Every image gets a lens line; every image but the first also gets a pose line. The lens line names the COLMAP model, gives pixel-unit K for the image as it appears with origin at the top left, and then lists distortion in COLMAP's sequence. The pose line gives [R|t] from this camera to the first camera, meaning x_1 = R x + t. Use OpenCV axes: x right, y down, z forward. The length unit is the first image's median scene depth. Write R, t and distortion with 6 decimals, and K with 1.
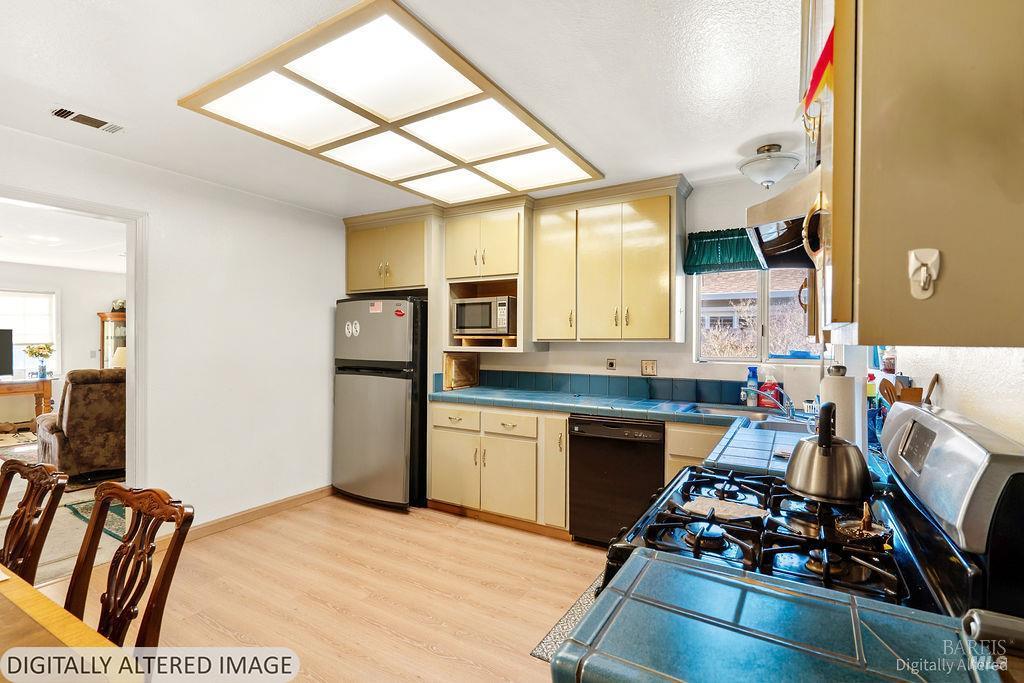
lens RADIAL K [[470.6, 0, 509.1], [0, 470.6, 344.7], [0, 0, 1]] dist [-0.004863, 0.002551]
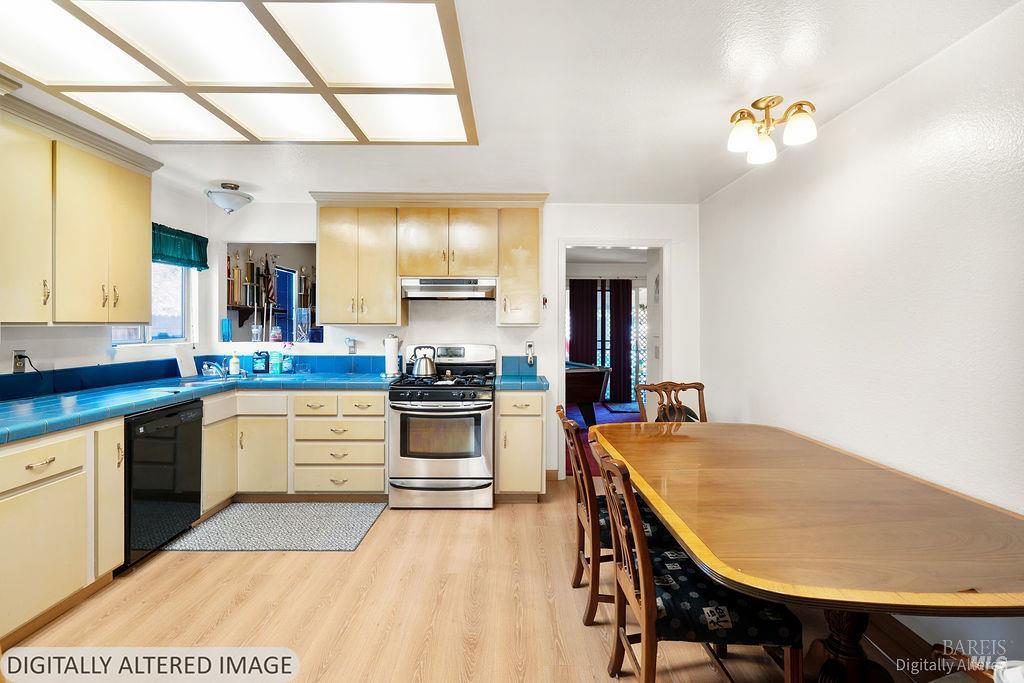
lens RADIAL K [[470.6, 0, 508.8], [0, 470.6, 323.5], [0, 0, 1]] dist [-0.004863, 0.002551]
pose [[-0.515425, -0.003245, 0.856929, -0.767831], [0.000840, 0.999990, 0.004292, -0.012211], [-0.856934, 0.002932, -0.515417, 0.732542]]
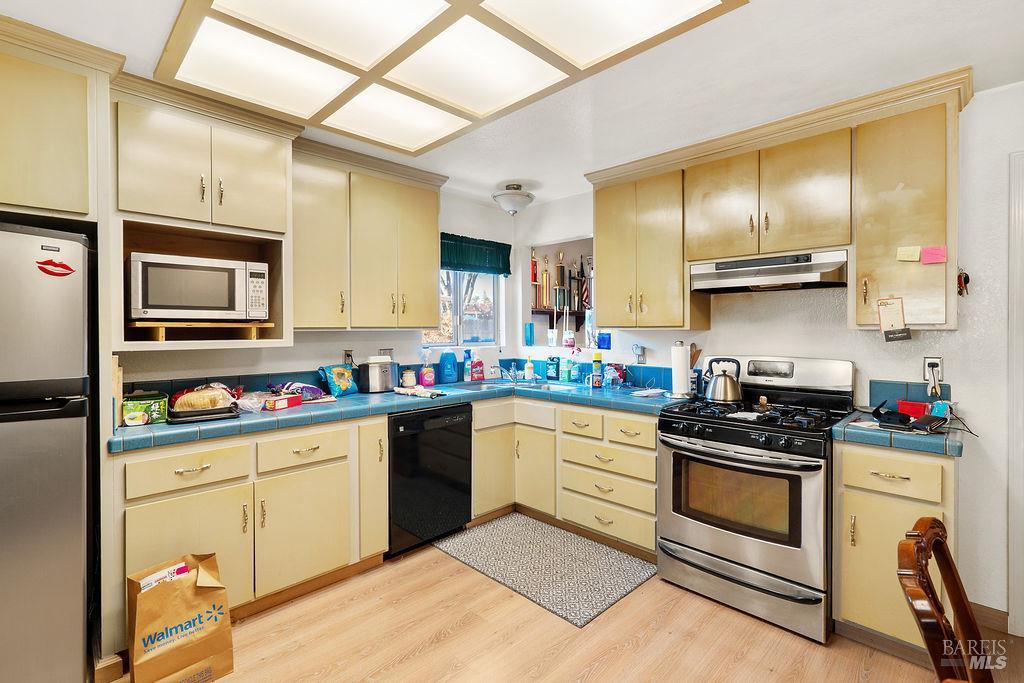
lens RADIAL K [[470.6, 0, 511.4], [0, 470.6, 331.5], [0, 0, 1]] dist [-0.004863, 0.002551]
pose [[0.242973, -0.010844, 0.969972, -0.557606], [0.009512, 0.999916, 0.008796, -0.008774], [-0.969986, 0.007089, 0.243056, 0.491777]]
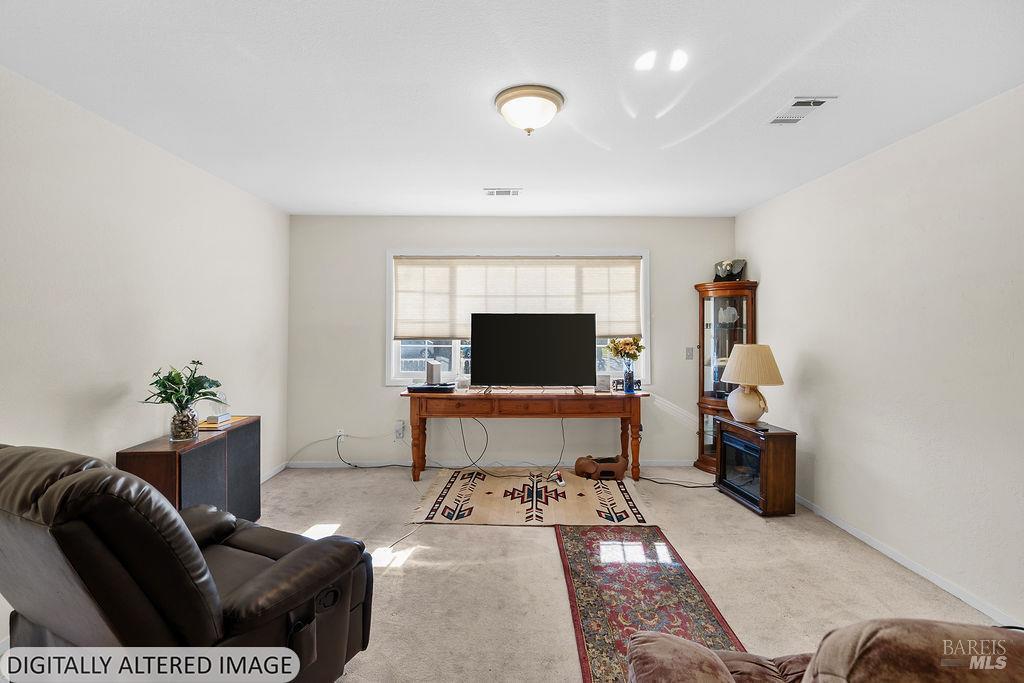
lens RADIAL K [[470.6, 0, 509.2], [0, 470.6, 317.5], [0, 0, 1]] dist [-0.004863, 0.002551]
pose [[0.523961, -0.021894, -0.851461, -1.013563], [-0.003306, 0.999610, -0.027738, -0.016730], [0.851736, 0.017349, 0.523684, 0.999307]]
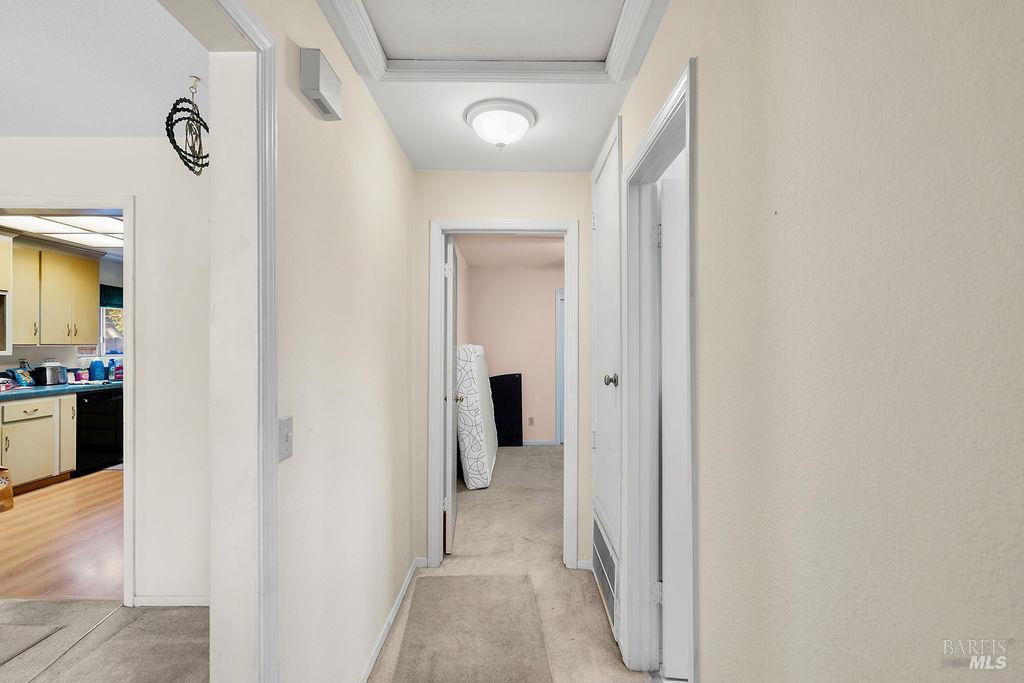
lens RADIAL K [[470.6, 0, 518.8], [0, 470.6, 343.1], [0, 0, 1]] dist [-0.004863, 0.002551]
pose [[-0.515276, -0.002614, 0.857020, -1.663931], [-0.001437, 0.999997, 0.002186, -0.019591], [-0.857023, -0.000105, -0.515278, 0.475505]]
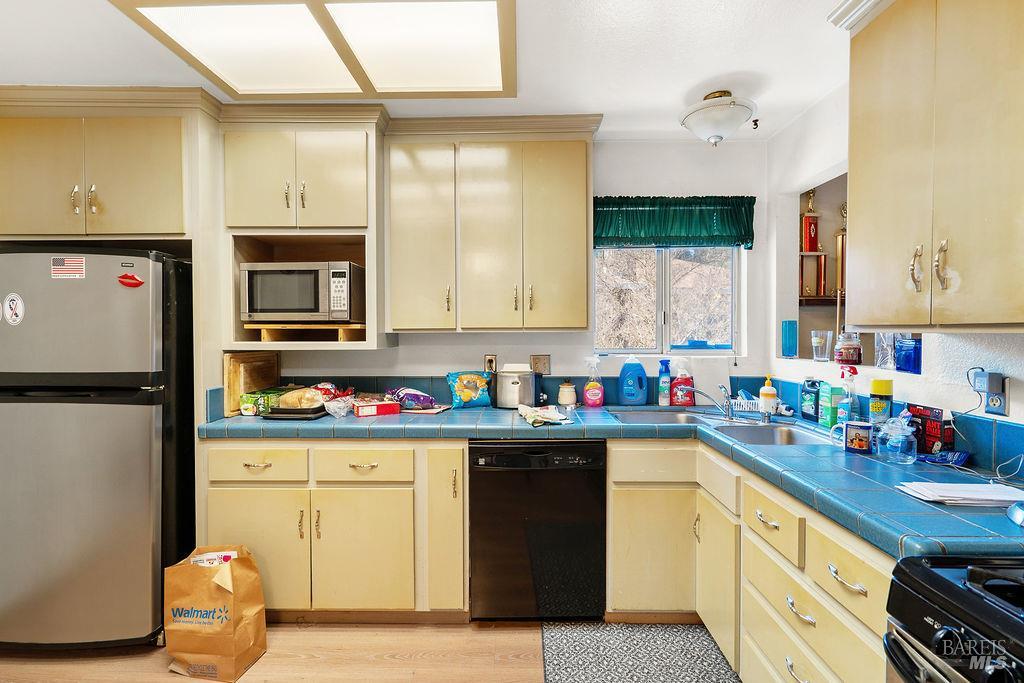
lens RADIAL K [[470.6, 0, 510.8], [0, 470.6, 340.1], [0, 0, 1]] dist [-0.004863, 0.002551]
pose [[0.865206, -0.017662, 0.501106, -0.131185], [0.009862, 0.999786, 0.018212, -0.006497], [-0.501320, -0.010815, 0.865194, 0.334259]]
